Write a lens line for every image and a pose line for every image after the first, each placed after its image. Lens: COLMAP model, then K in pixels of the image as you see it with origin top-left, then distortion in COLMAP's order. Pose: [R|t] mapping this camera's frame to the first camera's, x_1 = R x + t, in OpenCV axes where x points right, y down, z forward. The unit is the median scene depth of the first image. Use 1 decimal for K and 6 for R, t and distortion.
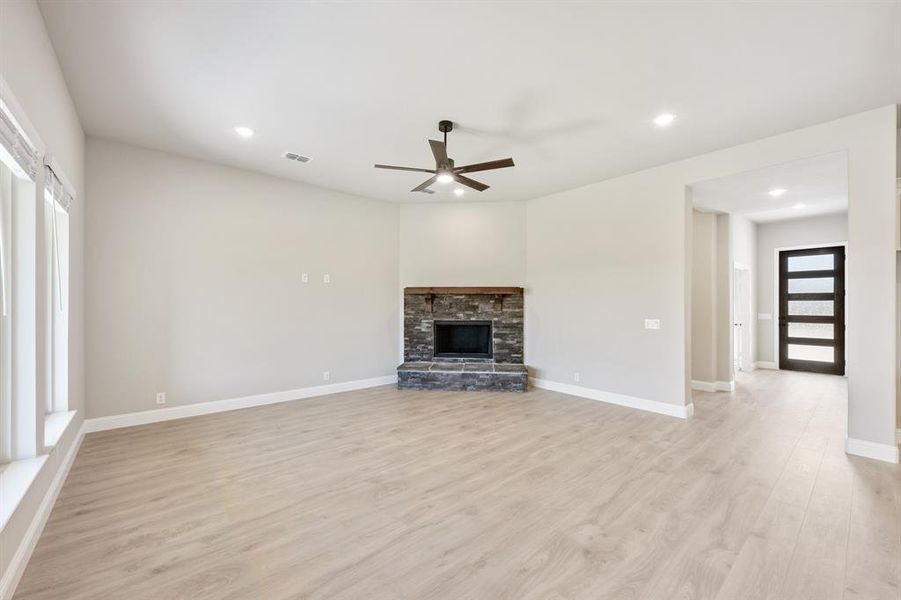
lens RADIAL K [[358.6, 0, 450.3], [0, 358.6, 301.1], [0, 0, 1]] dist [0.000258, -0.000158]
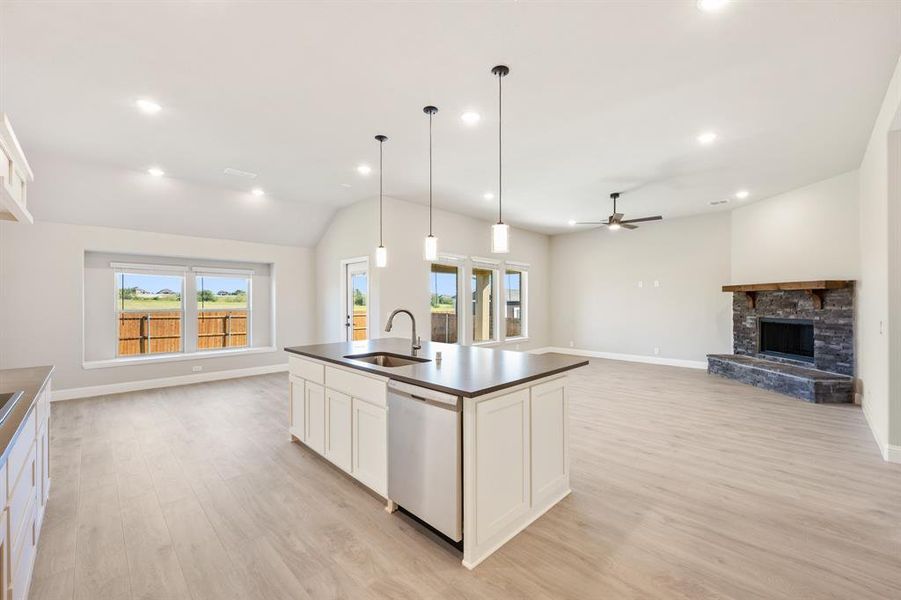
lens RADIAL K [[358.6, 0, 450.3], [0, 358.6, 301.1], [0, 0, 1]] dist [0.000258, -0.000158]
pose [[0.067753, -0.004094, -0.997694, 0.928091], [0.011858, 0.999924, -0.003298, 0.001492], [0.997632, -0.011607, 0.067797, 0.064502]]
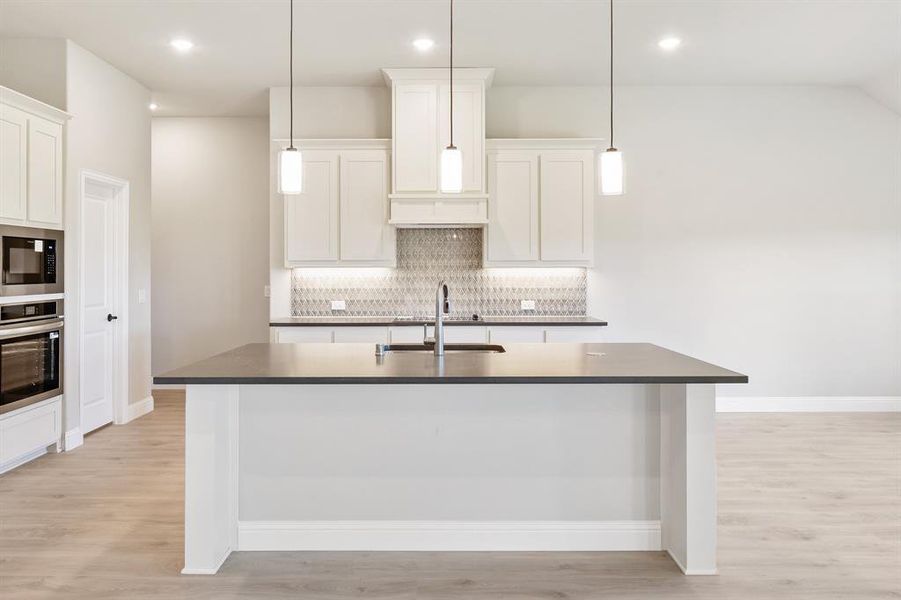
lens RADIAL K [[648.5, 0, 447.3], [0, 648.5, 273.2], [0, 0, 1]] dist [-0.002860, -0.004308]
pose [[-0.760987, -0.004118, 0.648755, 0.051189], [-0.007690, 0.999967, -0.002672, 0.004858], [-0.648722, -0.007022, -0.760993, 0.474103]]
